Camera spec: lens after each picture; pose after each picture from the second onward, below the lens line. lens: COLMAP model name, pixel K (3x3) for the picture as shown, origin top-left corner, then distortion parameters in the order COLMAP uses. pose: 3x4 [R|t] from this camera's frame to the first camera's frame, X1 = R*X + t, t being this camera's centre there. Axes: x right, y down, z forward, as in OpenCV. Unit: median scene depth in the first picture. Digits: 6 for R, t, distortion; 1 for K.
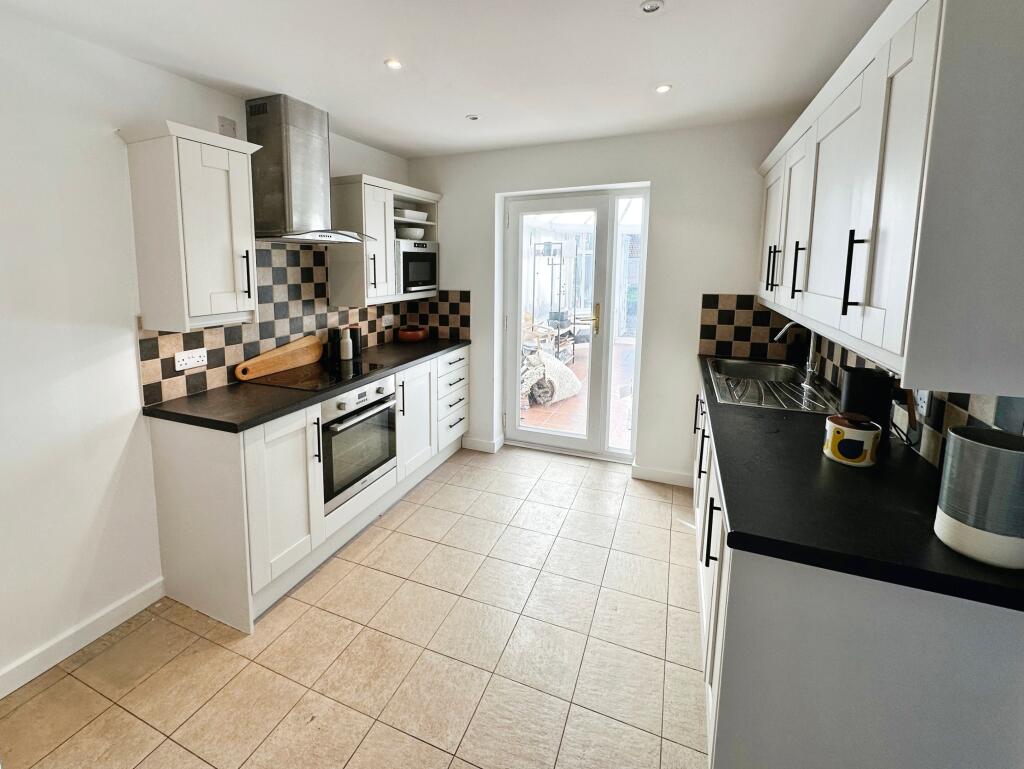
lens RADIAL K [[415.8, 0, 517.8], [0, 415.8, 341.8], [0, 0, 1]] dist [0.001475, 0.000085]
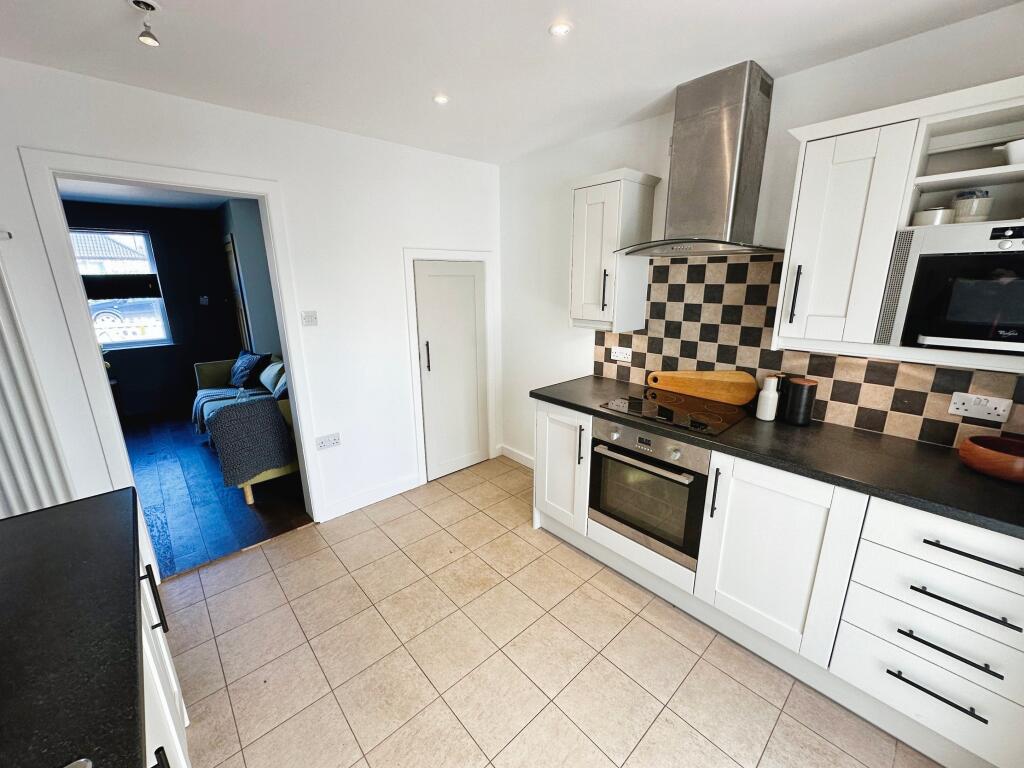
lens RADIAL K [[401.9, 0, 512.0], [0, 401.9, 384.0], [0, 0, 1]] dist [-0.018405, 0.000117]
pose [[-0.445342, 0.235334, -0.863880, 0.420596], [-0.153685, 0.930429, 0.332690, -0.208371], [0.882072, 0.280926, -0.378192, 1.056709]]
